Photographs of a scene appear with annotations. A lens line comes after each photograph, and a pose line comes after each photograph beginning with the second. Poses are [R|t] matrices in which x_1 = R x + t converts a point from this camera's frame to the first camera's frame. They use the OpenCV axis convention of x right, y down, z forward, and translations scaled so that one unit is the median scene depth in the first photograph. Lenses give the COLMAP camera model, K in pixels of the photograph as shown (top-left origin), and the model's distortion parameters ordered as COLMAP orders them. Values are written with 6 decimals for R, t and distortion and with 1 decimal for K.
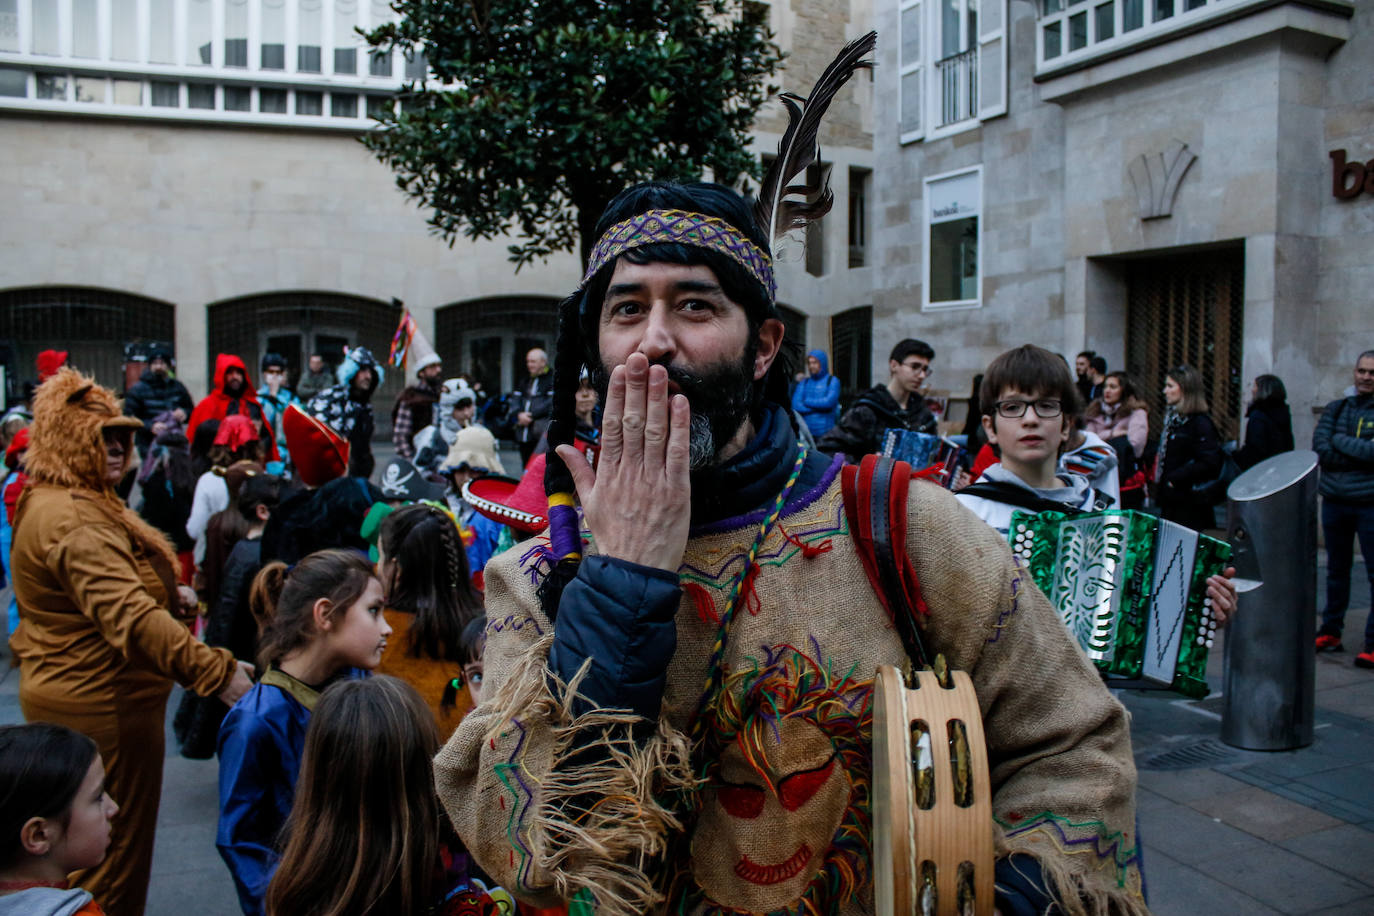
lens RADIAL K [[1126.1, 0, 682.3], [0, 1126.1, 459.8], [0, 0, 1]] dist [-0.165625, 0.148165]
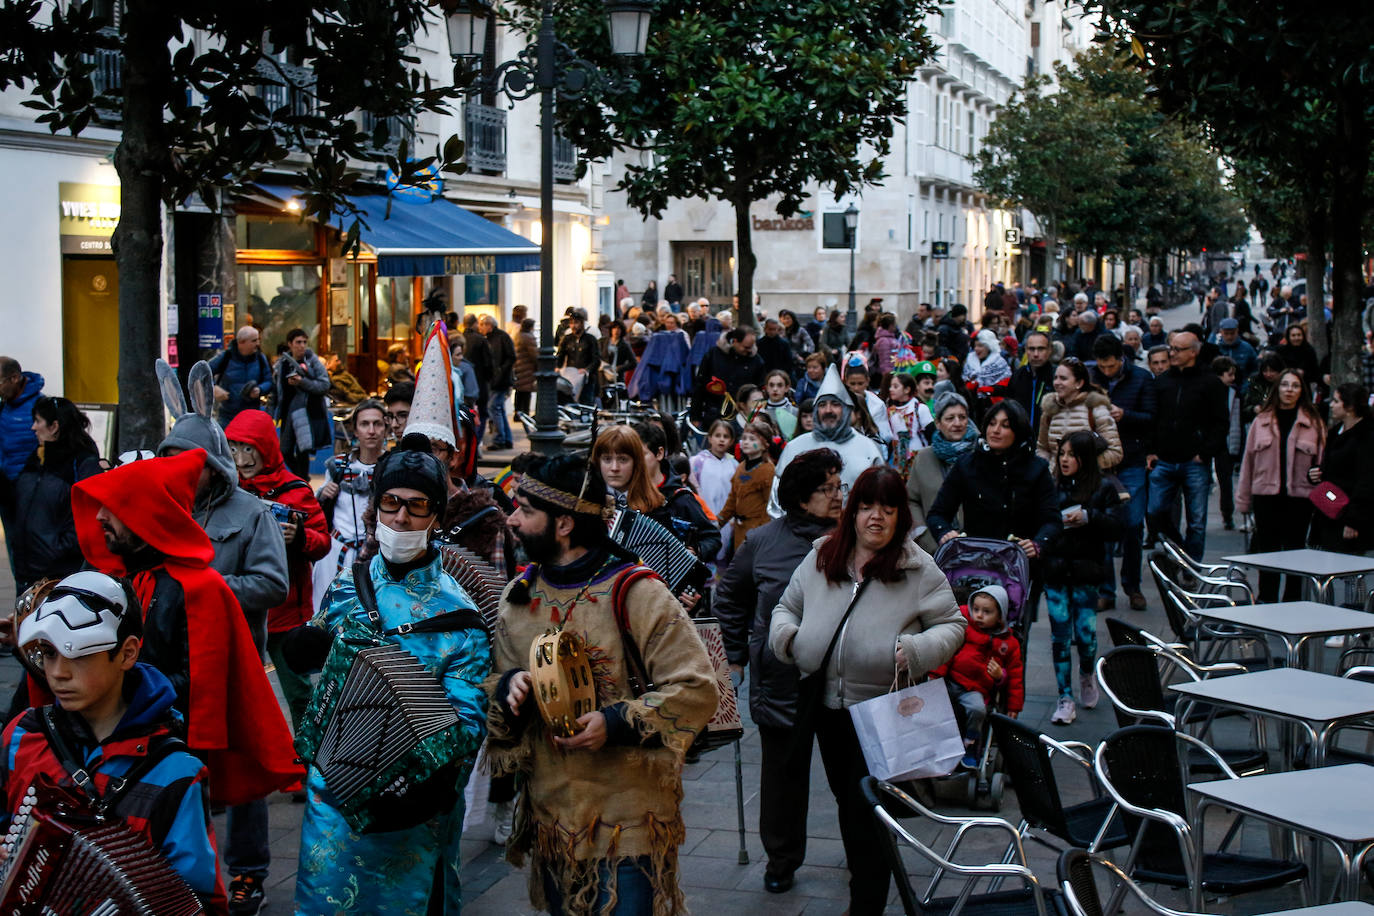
lens RADIAL K [[2246.4, 0, 687.0], [0, 2246.4, 458.0], [0, 0, 1]] dist [-0.003590, 0.016886]
pose [[0.609536, -0.069583, 0.789699, -3.851476], [0.053879, 0.997473, 0.046305, 0.098155], [-0.790925, 0.014324, 0.611745, -2.341138]]
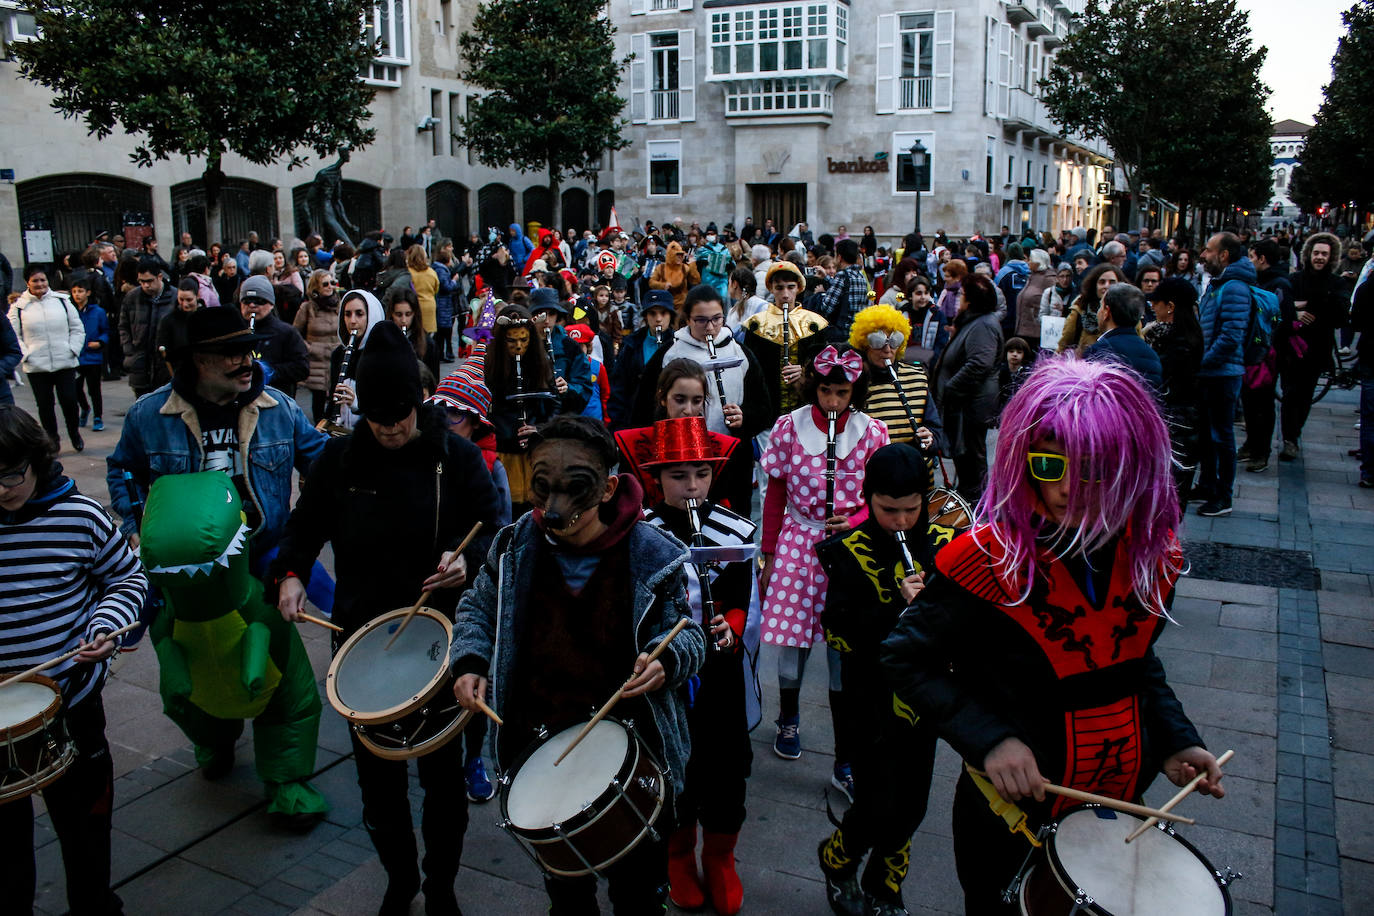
lens RADIAL K [[1126.1, 0, 682.3], [0, 1126.1, 459.8], [0, 0, 1]] dist [-0.165625, 0.148165]
pose [[0.772793, -0.141959, 0.618578, -1.529101], [0.052430, 0.985612, 0.160689, 0.044590], [-0.632489, -0.091747, 0.769117, -1.100754]]
